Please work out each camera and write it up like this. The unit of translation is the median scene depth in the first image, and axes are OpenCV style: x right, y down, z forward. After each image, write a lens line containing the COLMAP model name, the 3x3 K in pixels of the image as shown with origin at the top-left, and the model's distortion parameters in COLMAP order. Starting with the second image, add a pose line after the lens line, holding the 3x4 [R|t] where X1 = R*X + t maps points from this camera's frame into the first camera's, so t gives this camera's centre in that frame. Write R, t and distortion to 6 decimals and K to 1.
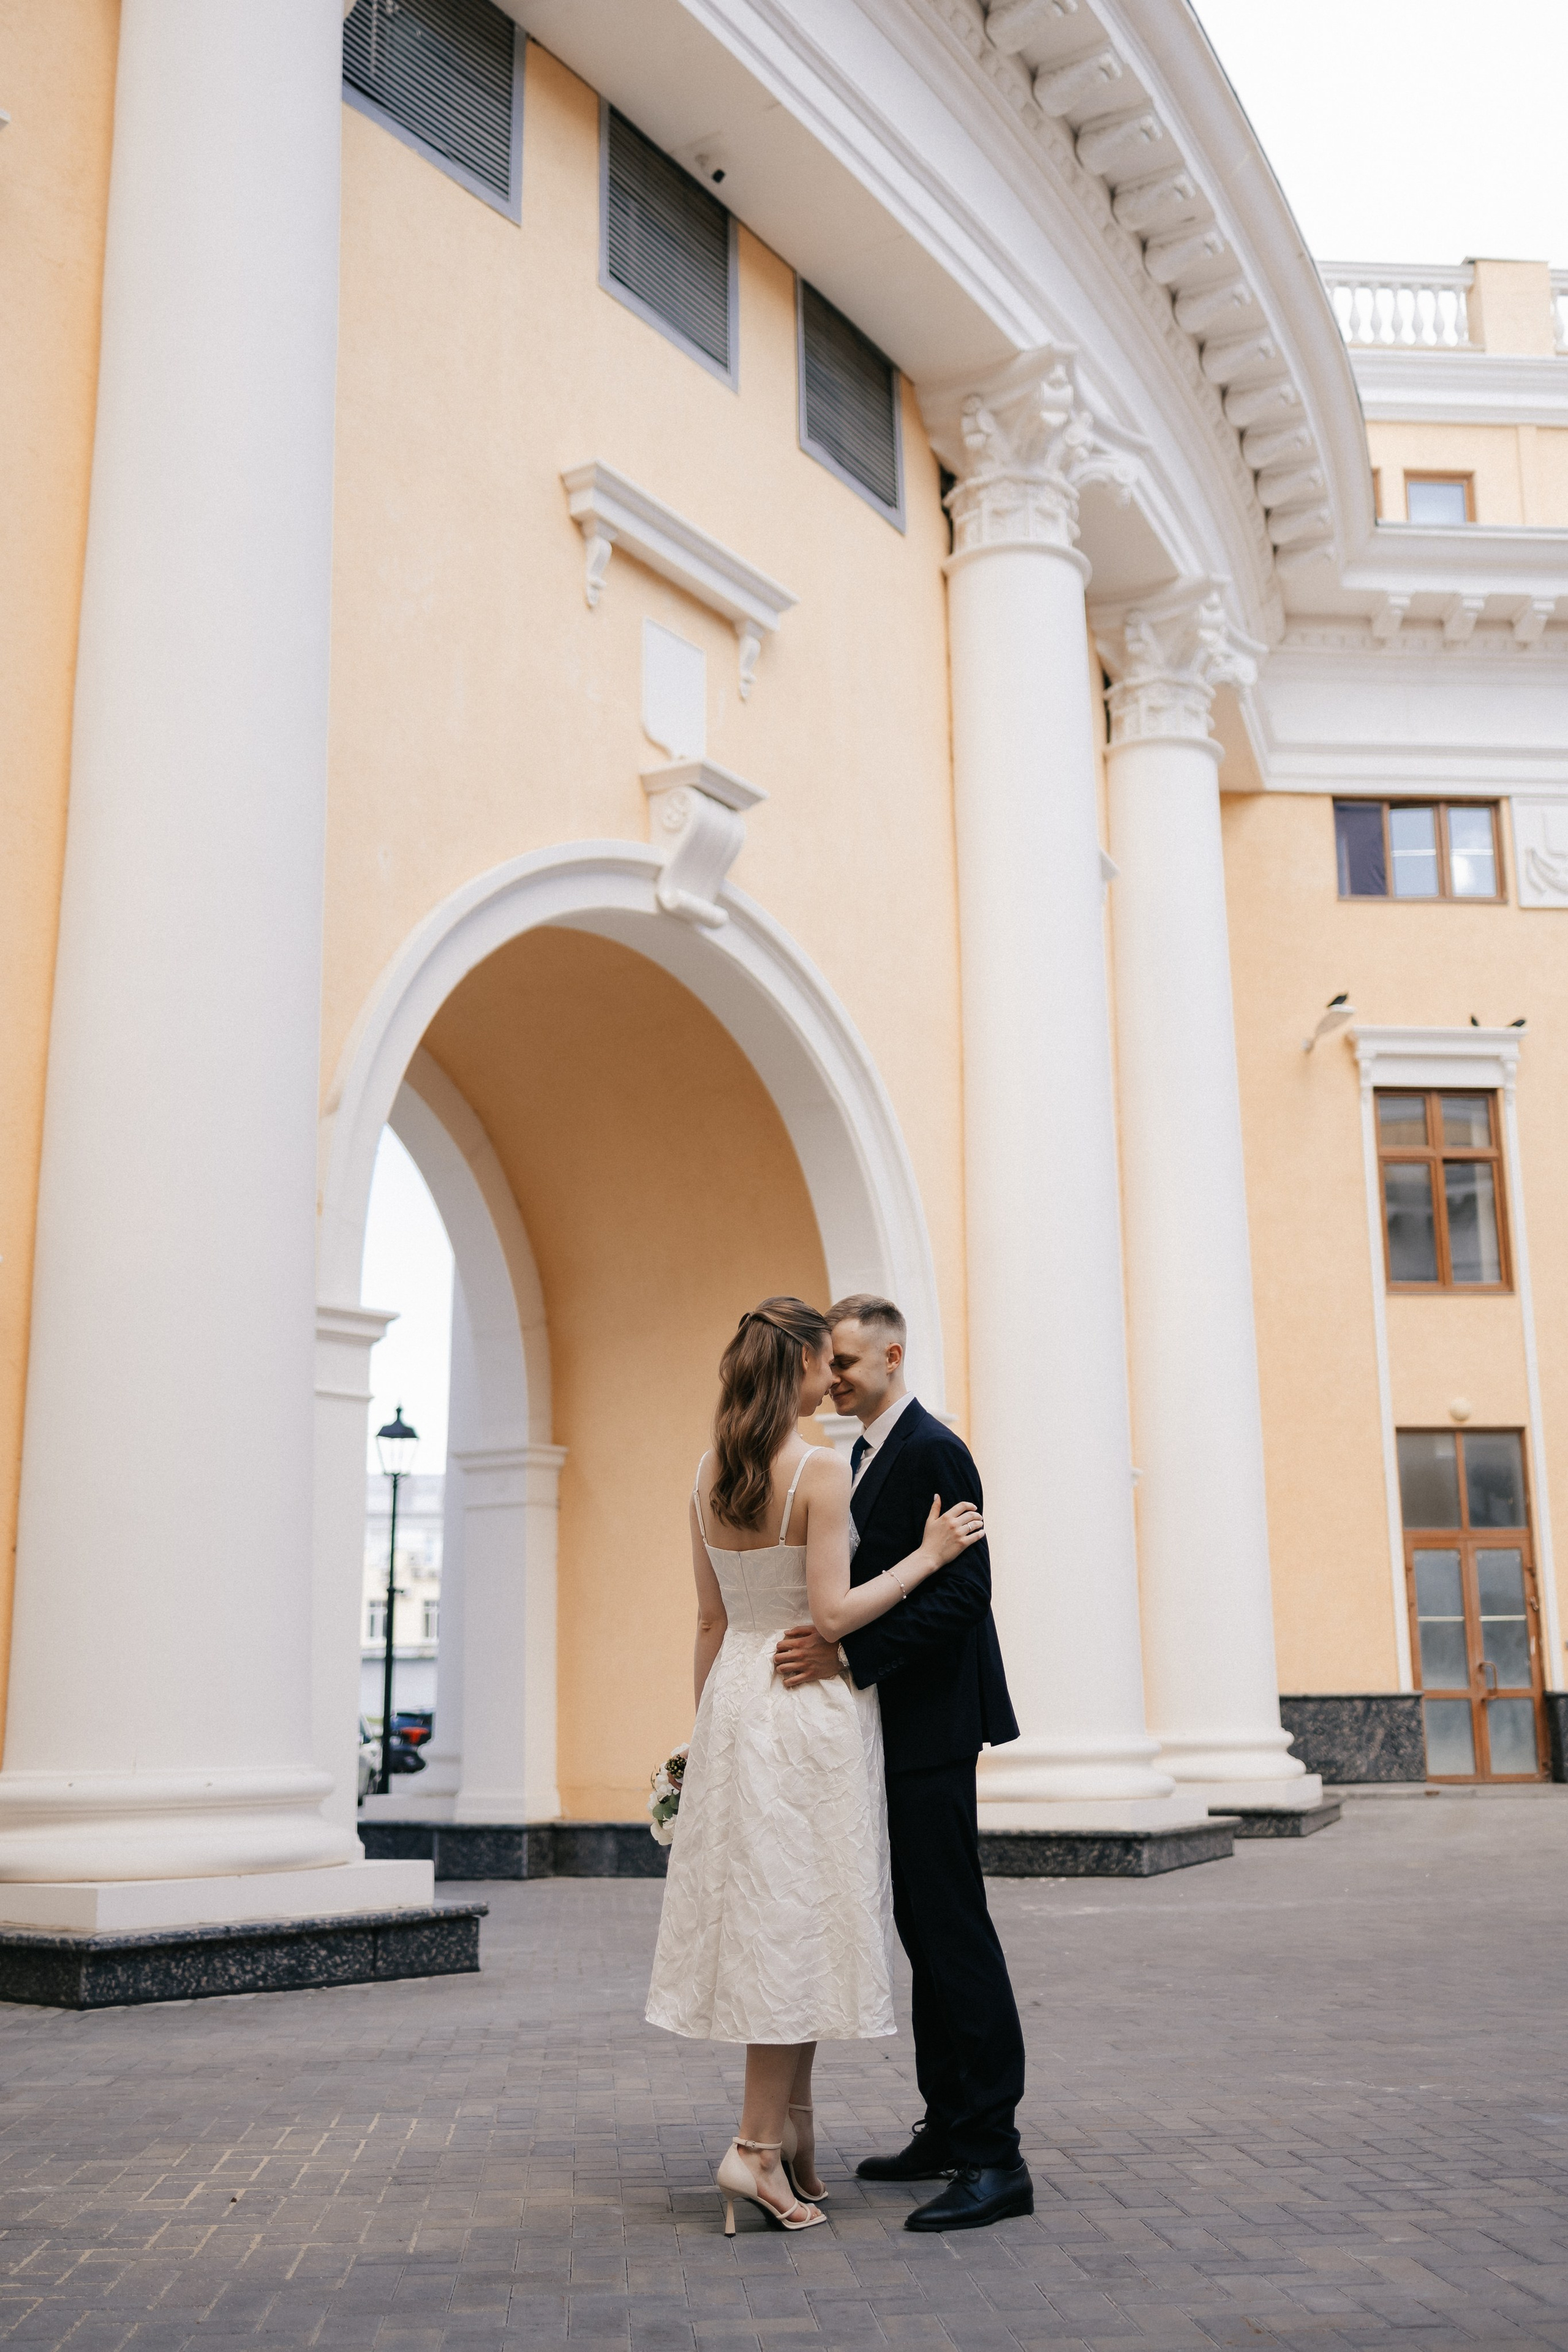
lens RADIAL K [[2429.1, 0, 784.0], [0, 2429.1, 1176.0], [0, 0, 1]] dist [0.021121, -0.007811]
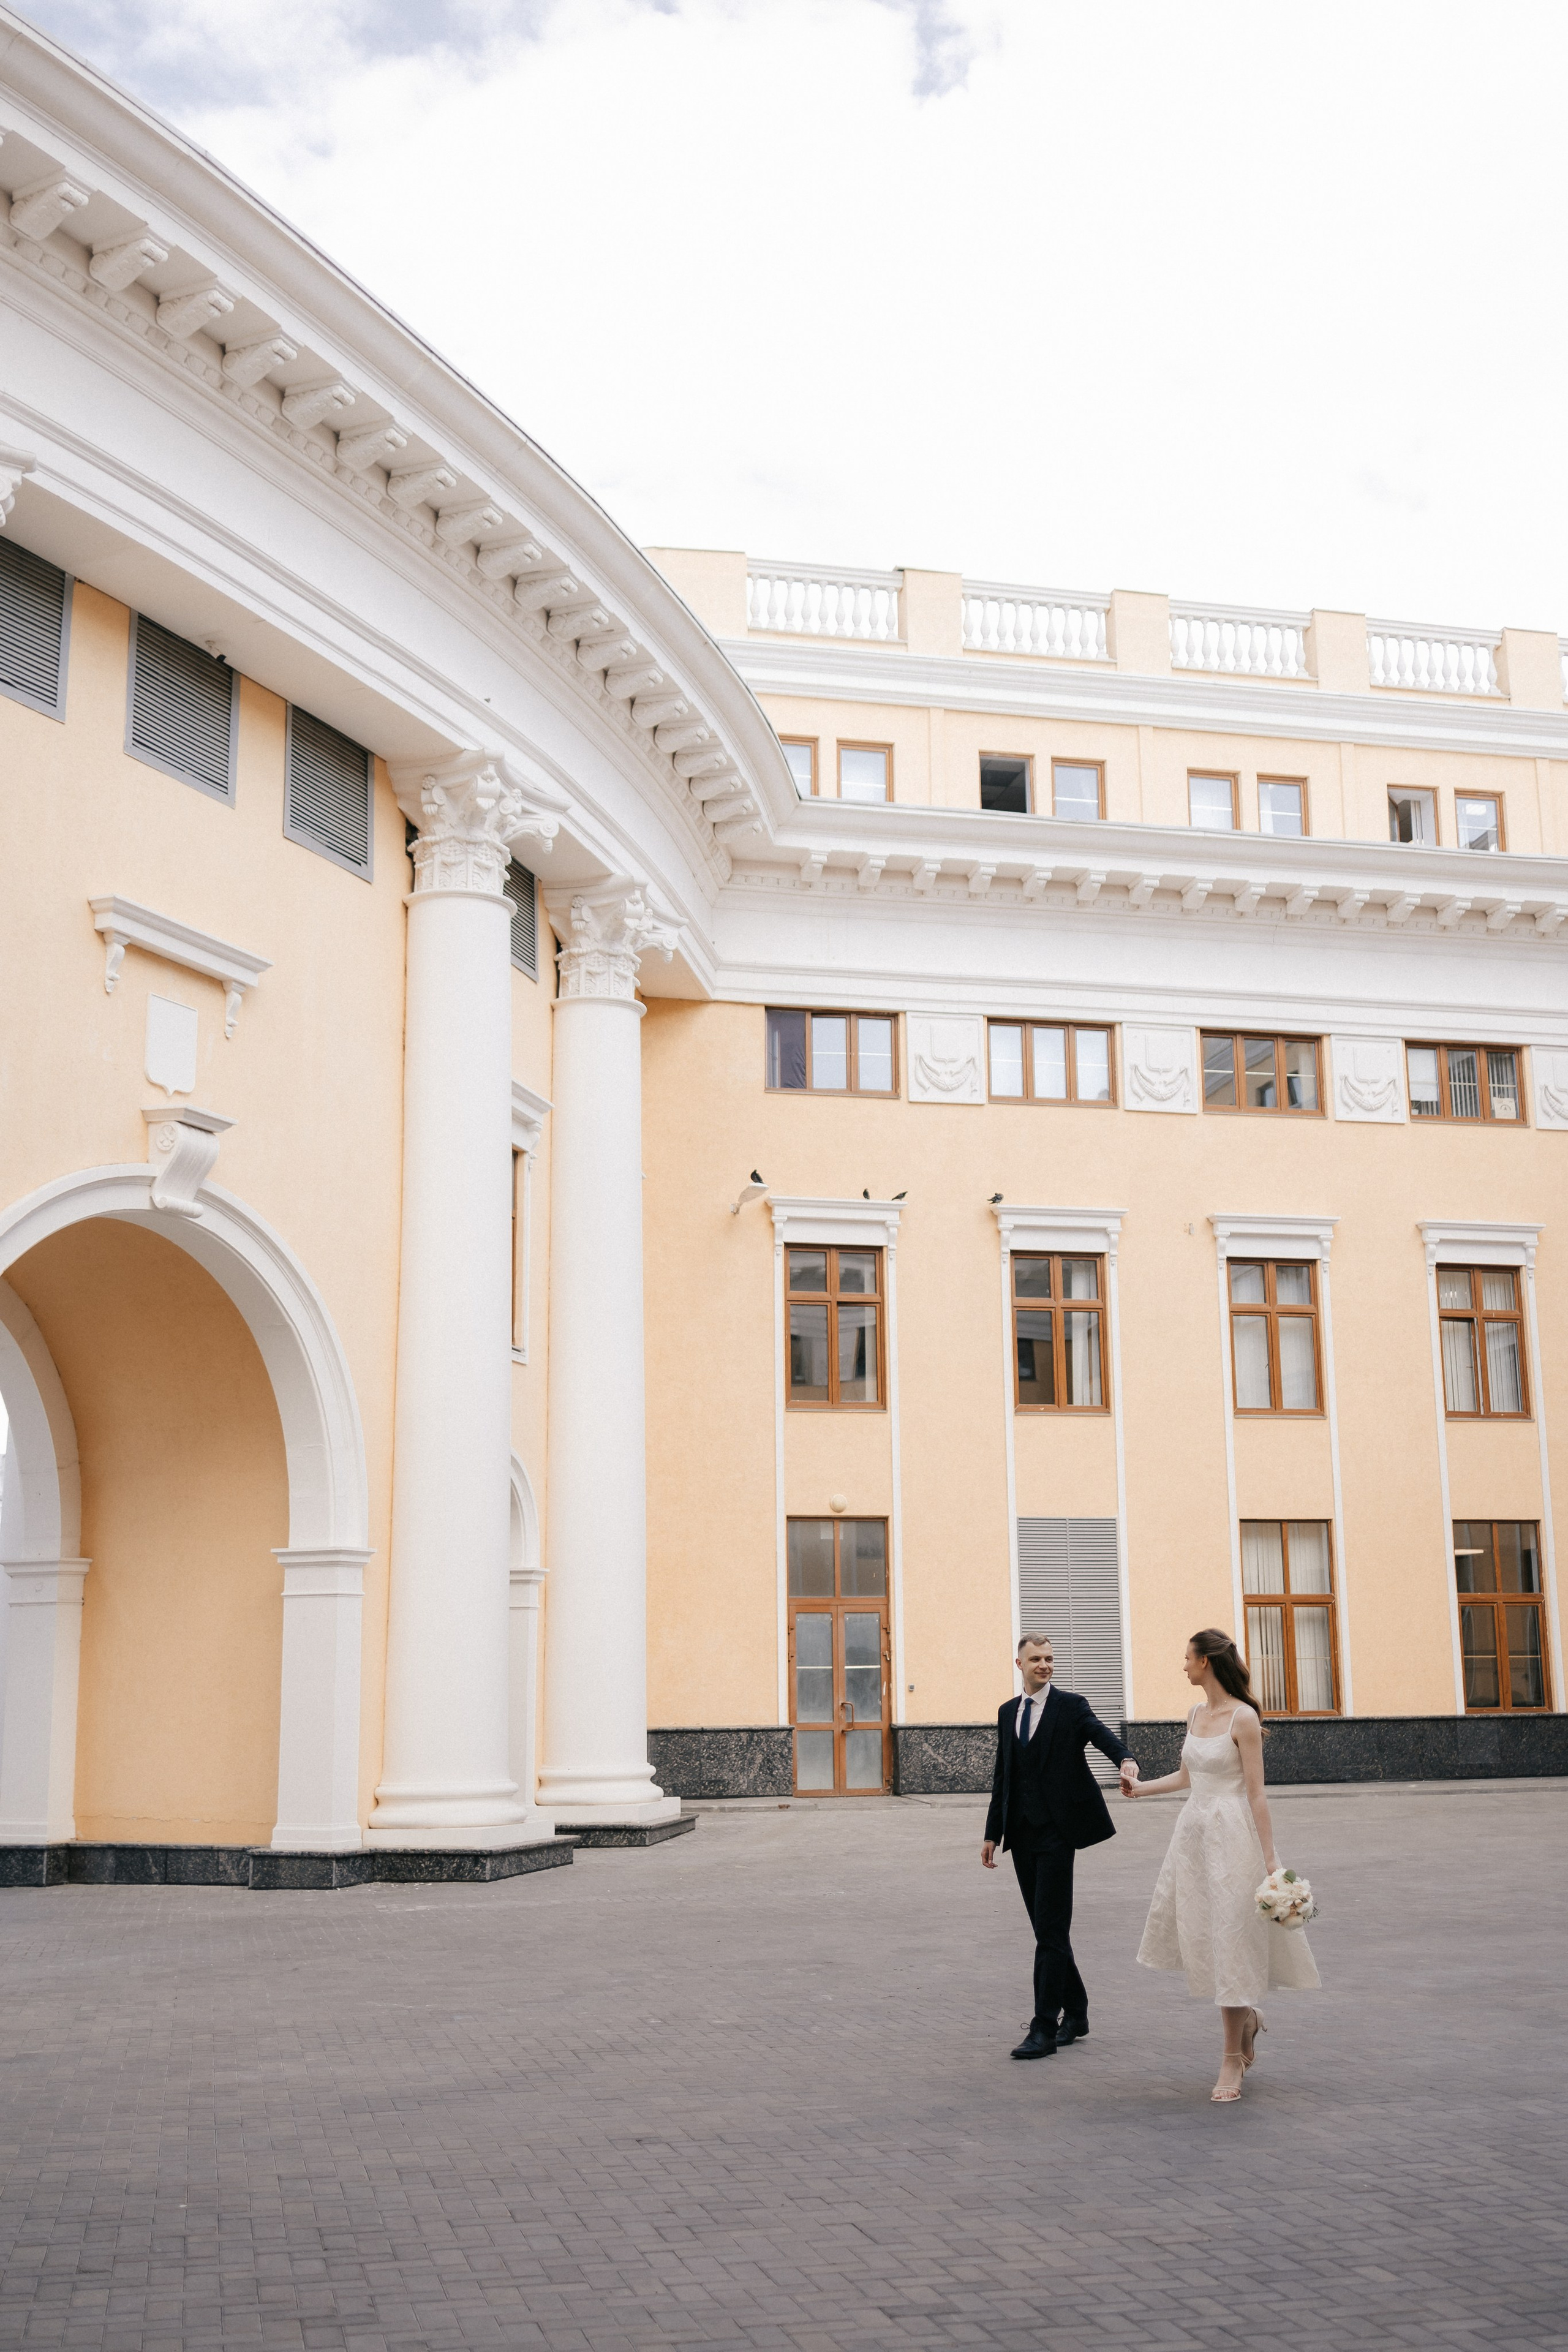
lens RADIAL K [[2477.0, 0, 784.0], [0, 2477.0, 1176.0], [0, 0, 1]] dist [0.022822, -0.010209]
pose [[0.989743, 0.031356, 0.139378, 0.102333], [-0.033559, 0.999346, 0.013487, -0.146953], [-0.138864, -0.018026, 0.990147, -0.445106]]
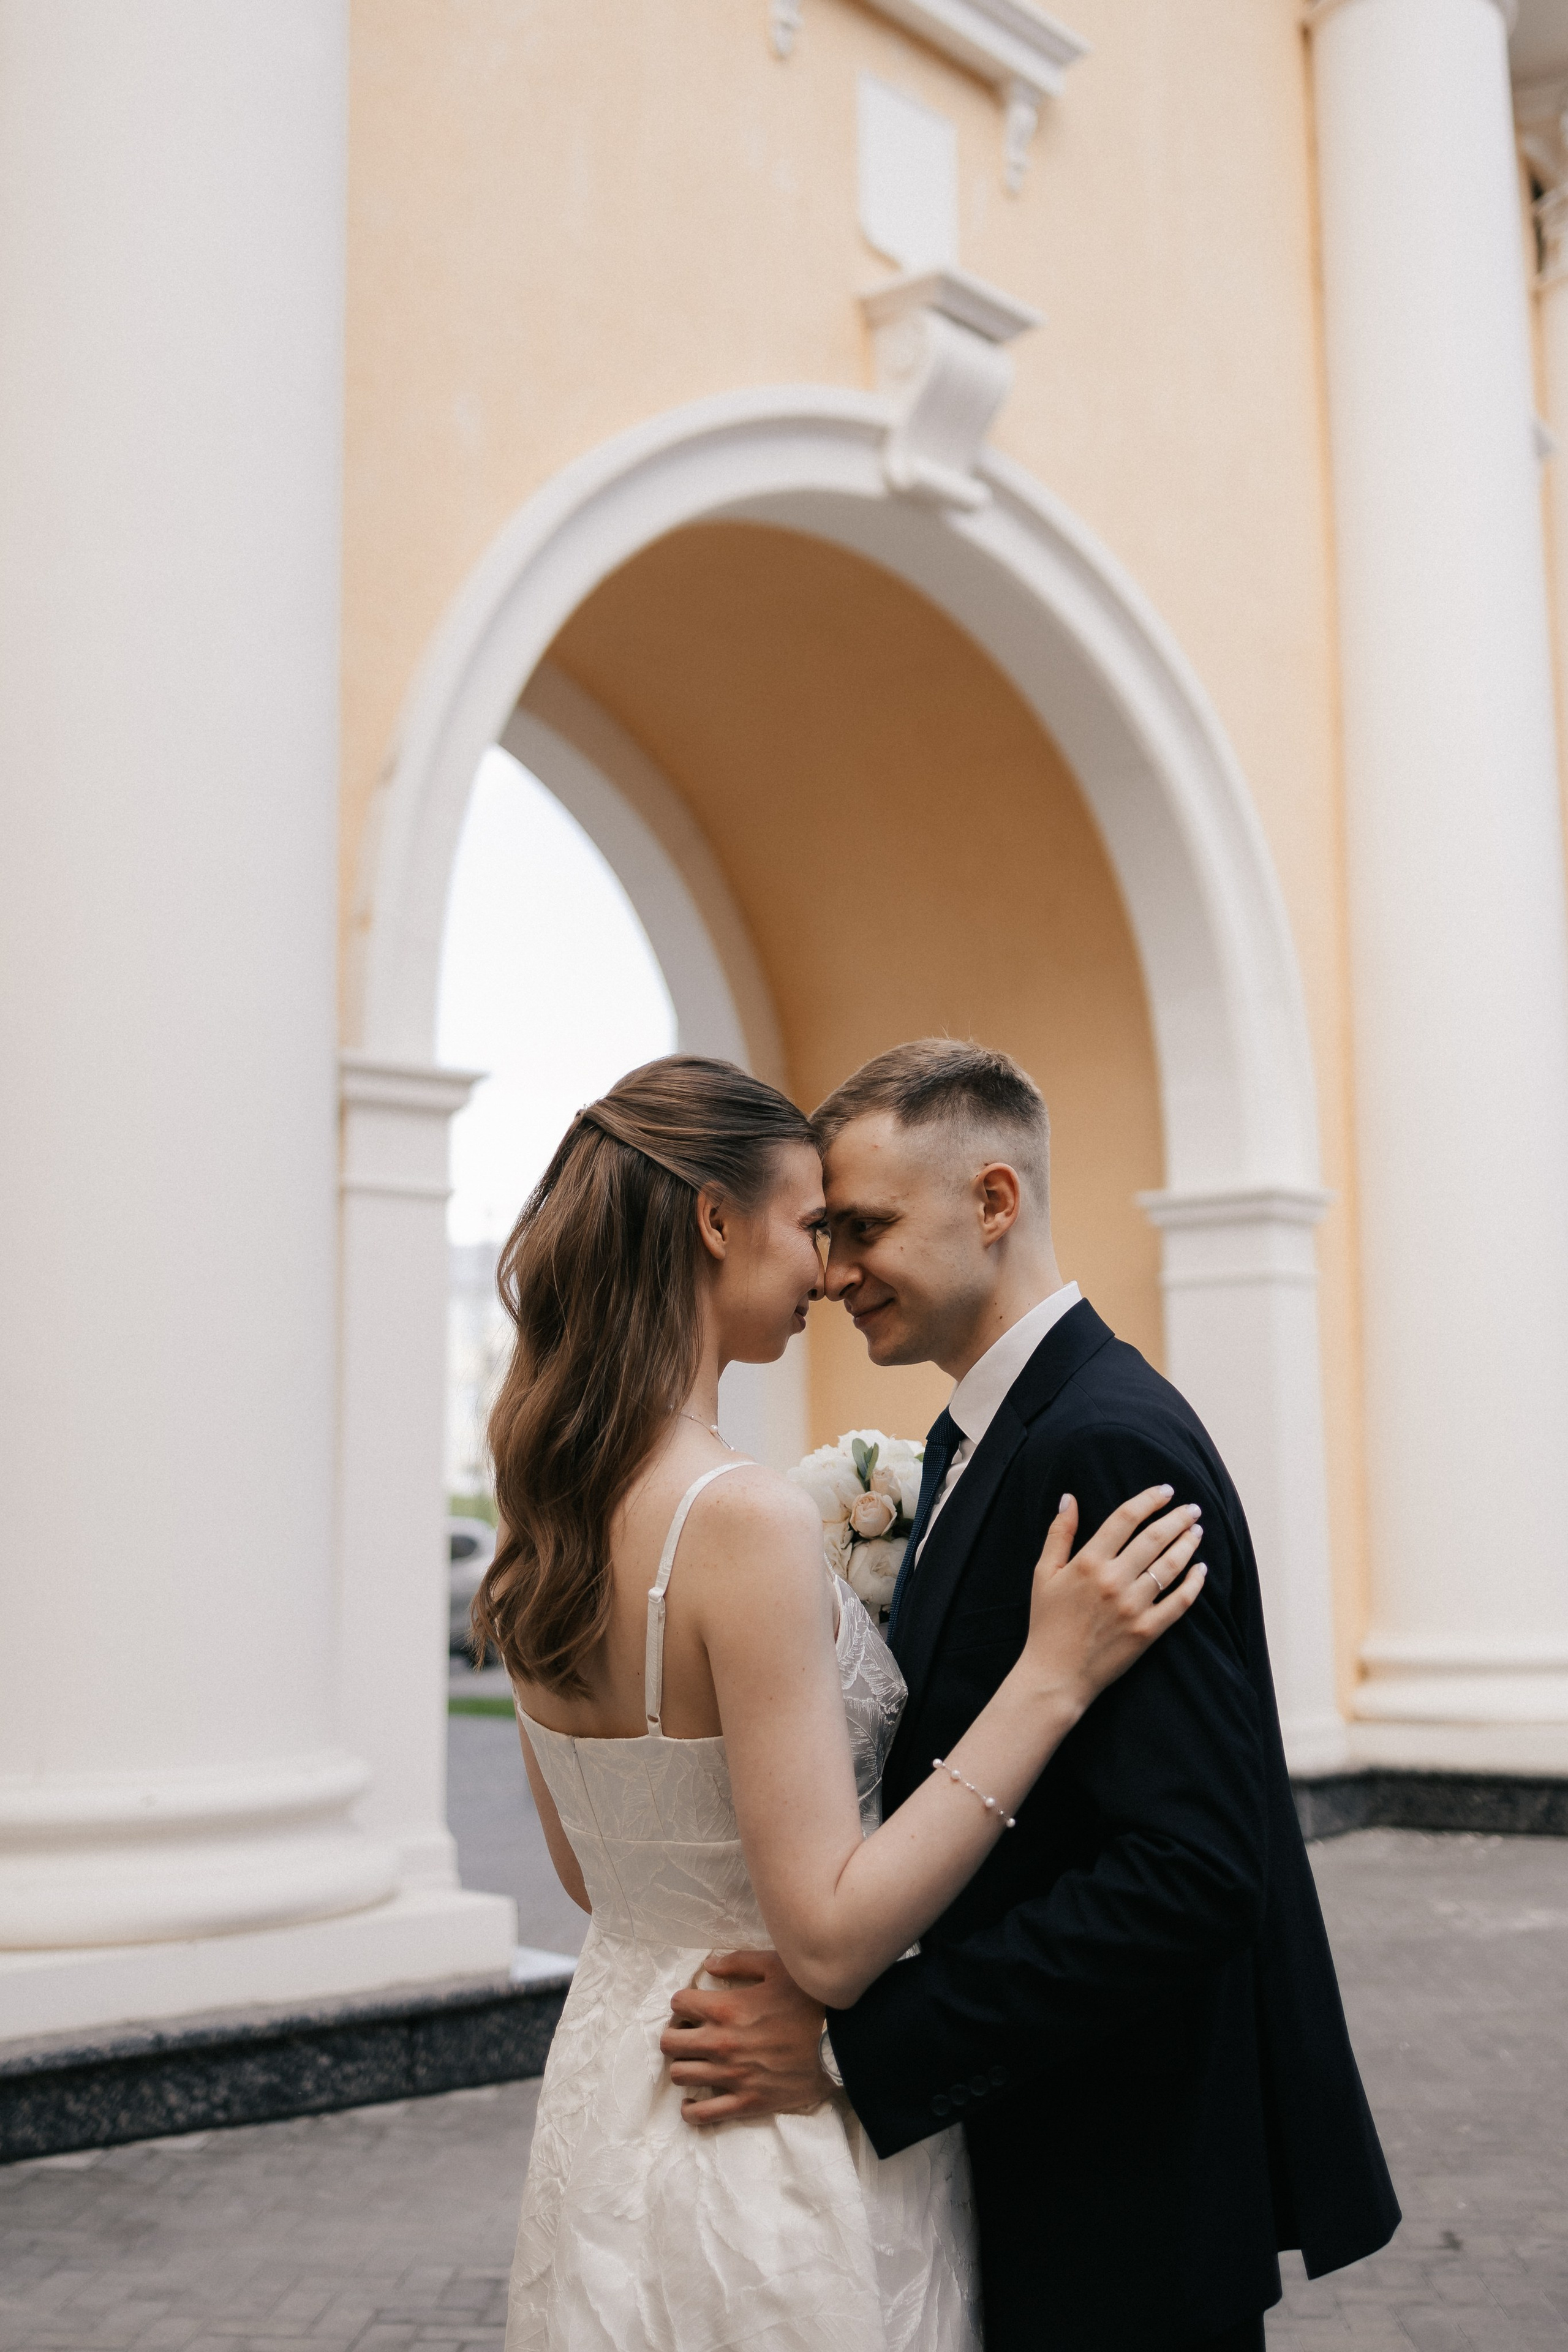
lens RADIAL K [[2721.8, 0, 799.3], [0, 2721.8, 1050.7], [0, 0, 1]] dist [0.031977, -0.005454]
pose [[0.990761, -0.019451, -0.134216, 0.023850], [0.026910, 0.998179, 0.053985, 0.008688], [0.132922, -0.057098, 0.989480, 0.189088]]
